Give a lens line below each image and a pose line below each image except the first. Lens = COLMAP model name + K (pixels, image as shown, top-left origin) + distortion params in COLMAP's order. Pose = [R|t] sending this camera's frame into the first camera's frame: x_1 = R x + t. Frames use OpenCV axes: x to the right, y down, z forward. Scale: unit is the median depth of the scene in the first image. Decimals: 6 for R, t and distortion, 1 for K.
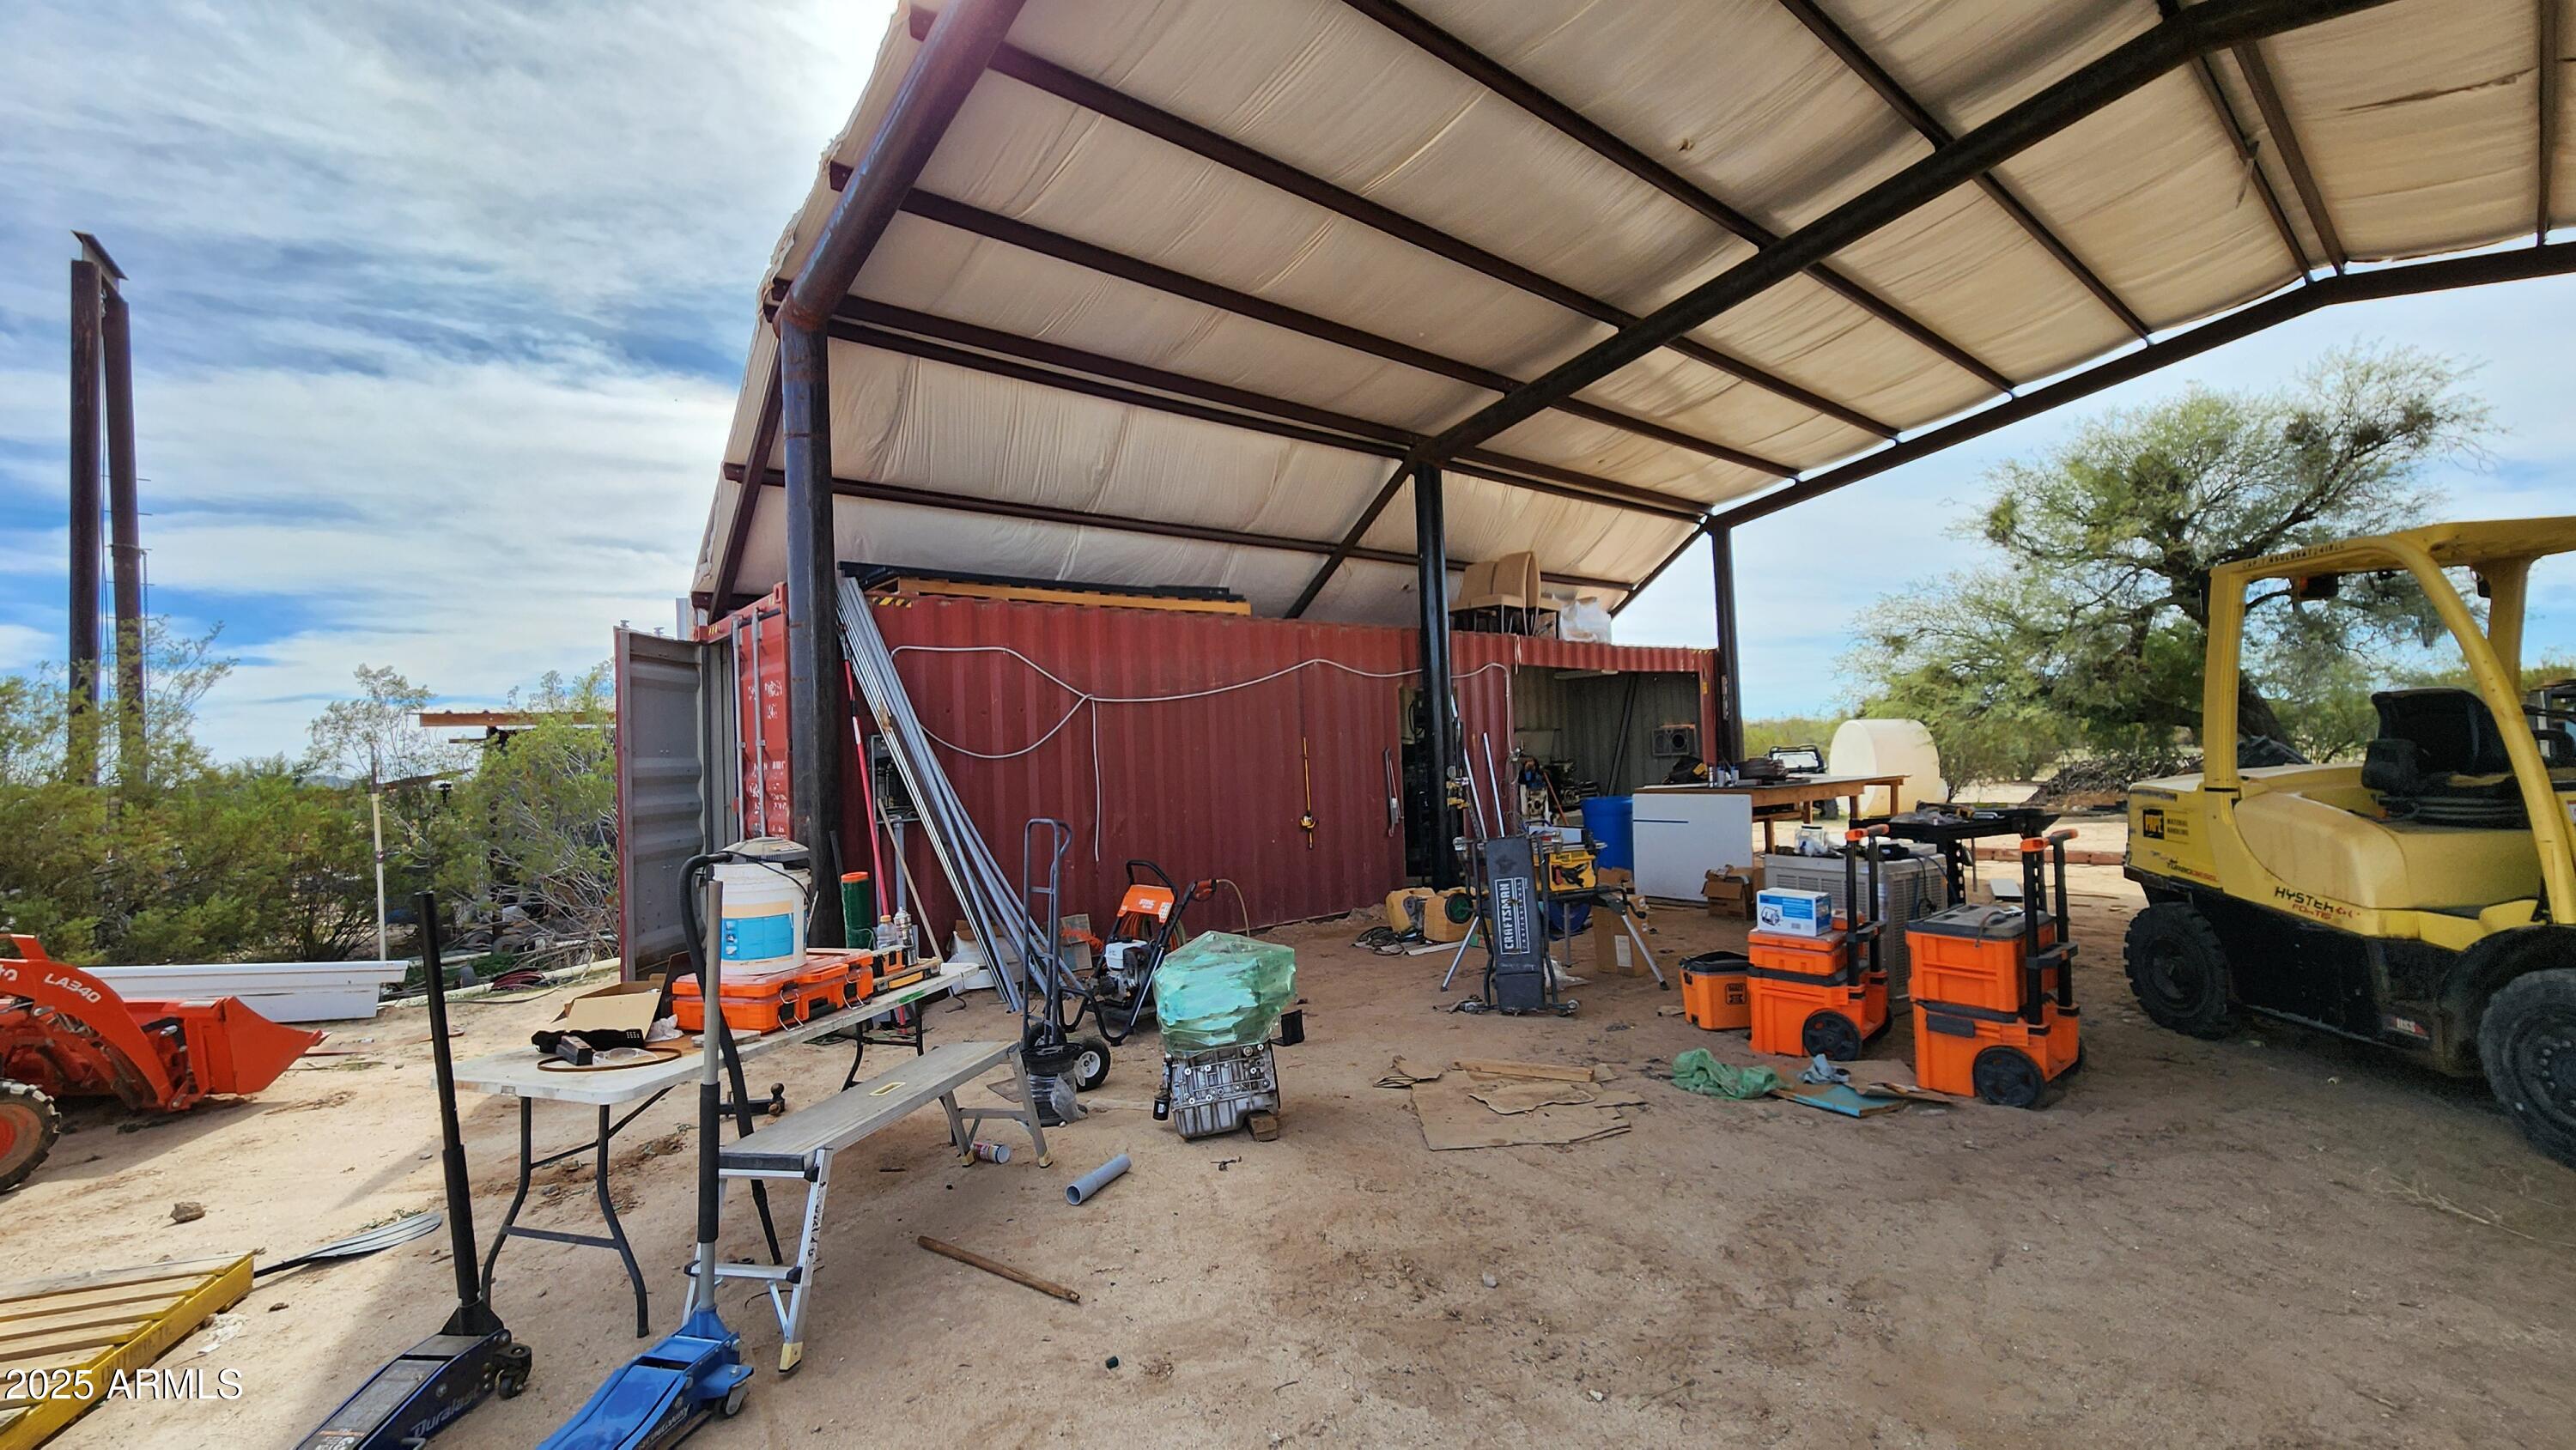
lens RADIAL K [[1060.2, 0, 1282.9], [0, 1060.2, 728.3], [0, 0, 1]] dist [0.000086, -0.000202]
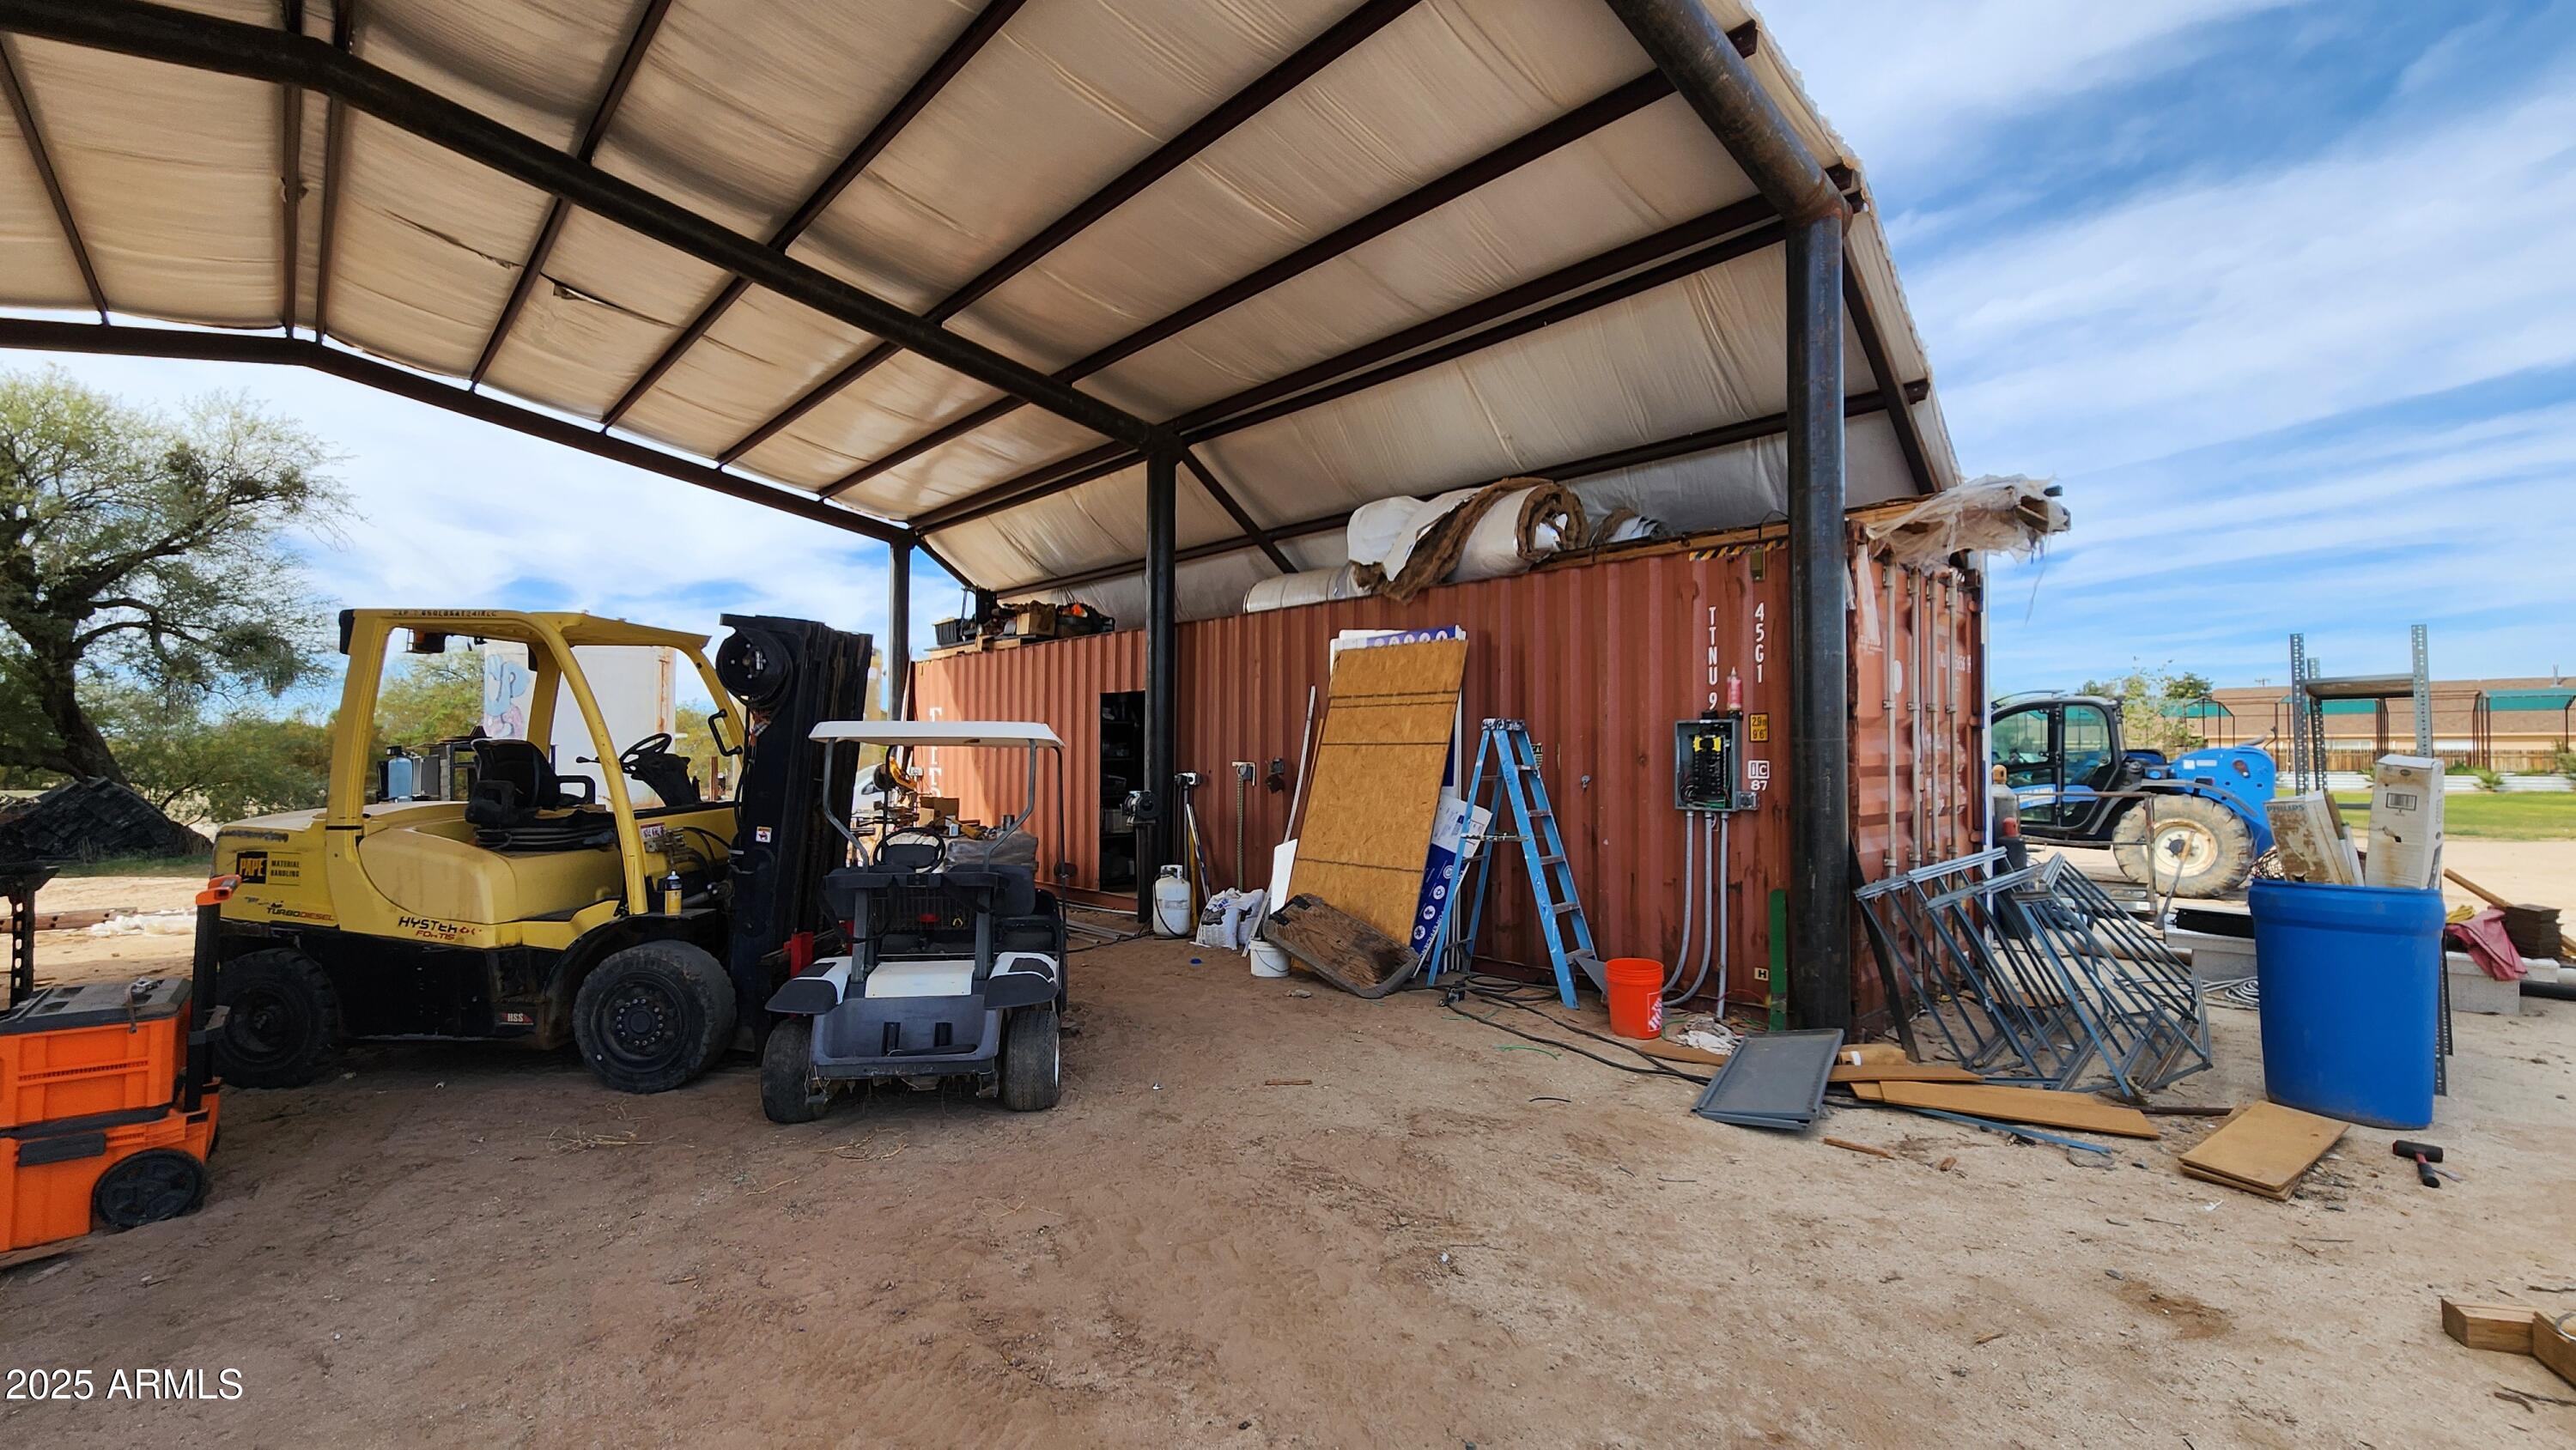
lens RADIAL K [[1060.2, 0, 1282.3], [0, 1060.2, 728.1], [0, 0, 1]] dist [0.000086, -0.000202]
pose [[-0.054308, 0.067128, 0.996265, -0.166630], [-0.025628, 0.997315, -0.068596, 0.009151], [-0.998195, -0.029257, -0.052442, 0.157160]]
